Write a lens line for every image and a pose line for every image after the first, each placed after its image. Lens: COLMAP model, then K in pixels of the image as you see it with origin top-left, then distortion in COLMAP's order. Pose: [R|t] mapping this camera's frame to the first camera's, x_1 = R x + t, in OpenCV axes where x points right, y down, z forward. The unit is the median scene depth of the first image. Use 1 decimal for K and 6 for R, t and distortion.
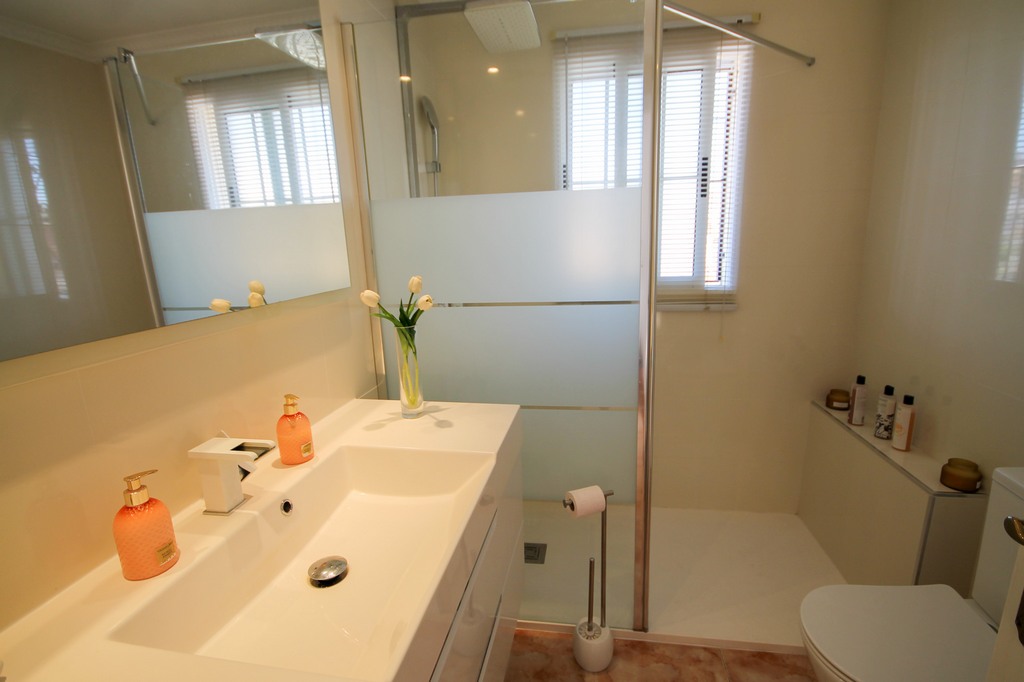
lens RADIAL K [[476.5, 0, 524.3], [0, 476.5, 342.4], [0, 0, 1]] dist [0.002414, -0.008506]
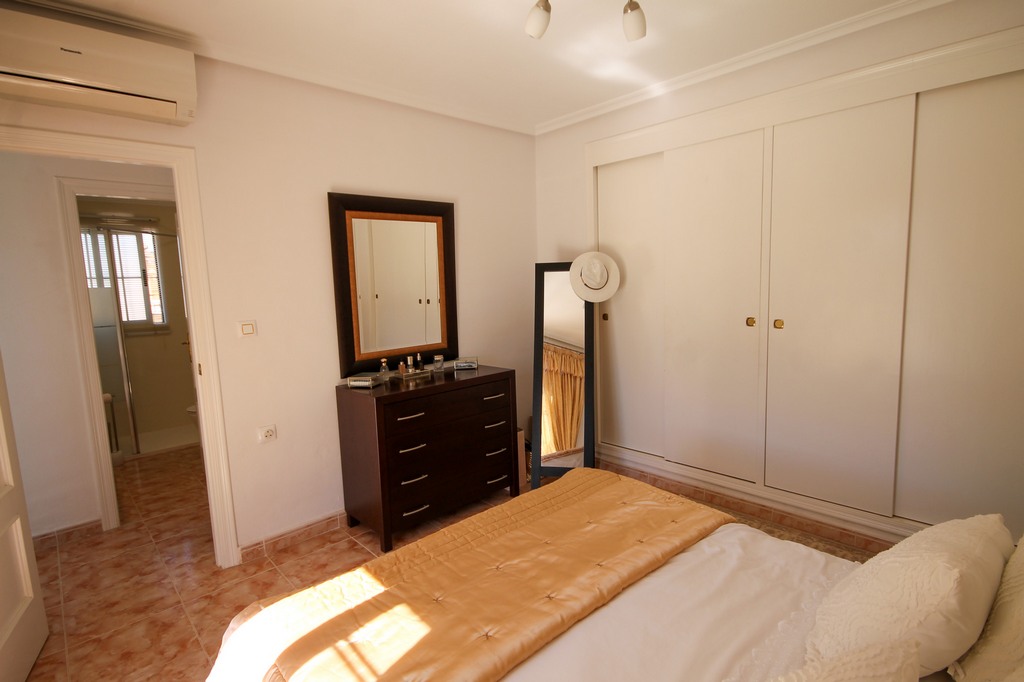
lens RADIAL K [[534.9, 0, 523.6], [0, 534.9, 342.1], [0, 0, 1]] dist [0.000297, 0.000176]
pose [[0.646756, -0.087744, 0.757633, -0.664672], [0.178042, 0.983285, -0.038109, 0.602546], [-0.741625, 0.159538, 0.651568, -3.098727]]
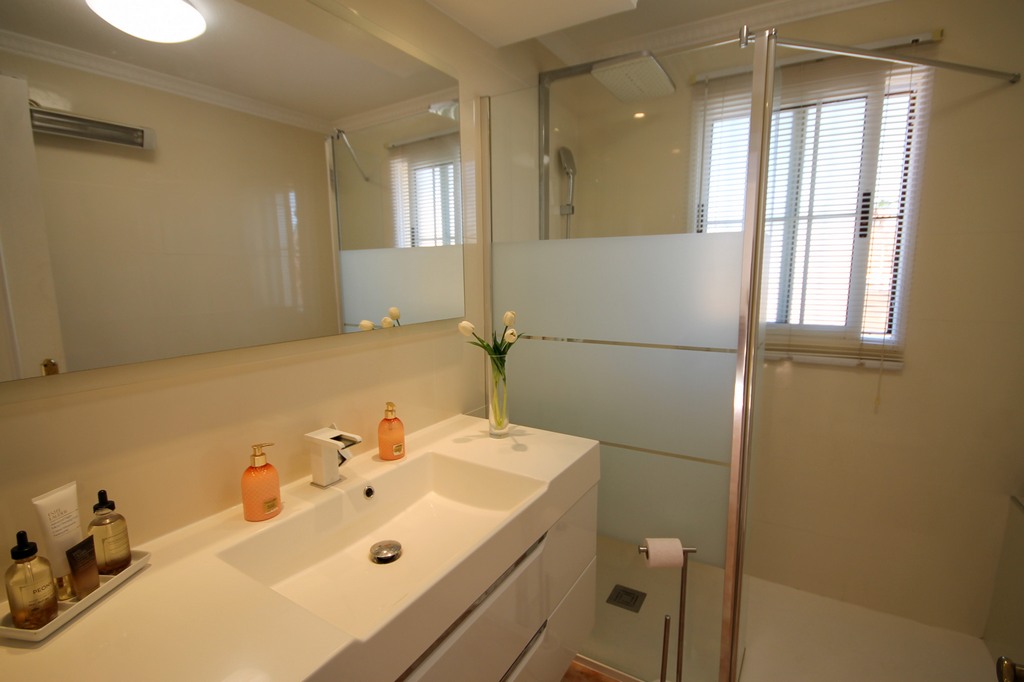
lens RADIAL K [[476.5, 0, 524.3], [0, 476.5, 342.4], [0, 0, 1]] dist [0.002414, -0.008506]
pose [[0.930869, 0.078654, -0.356785, 0.189005], [-0.100688, 0.993963, -0.043579, -0.018842], [0.351203, 0.076491, 0.933169, -0.028605]]
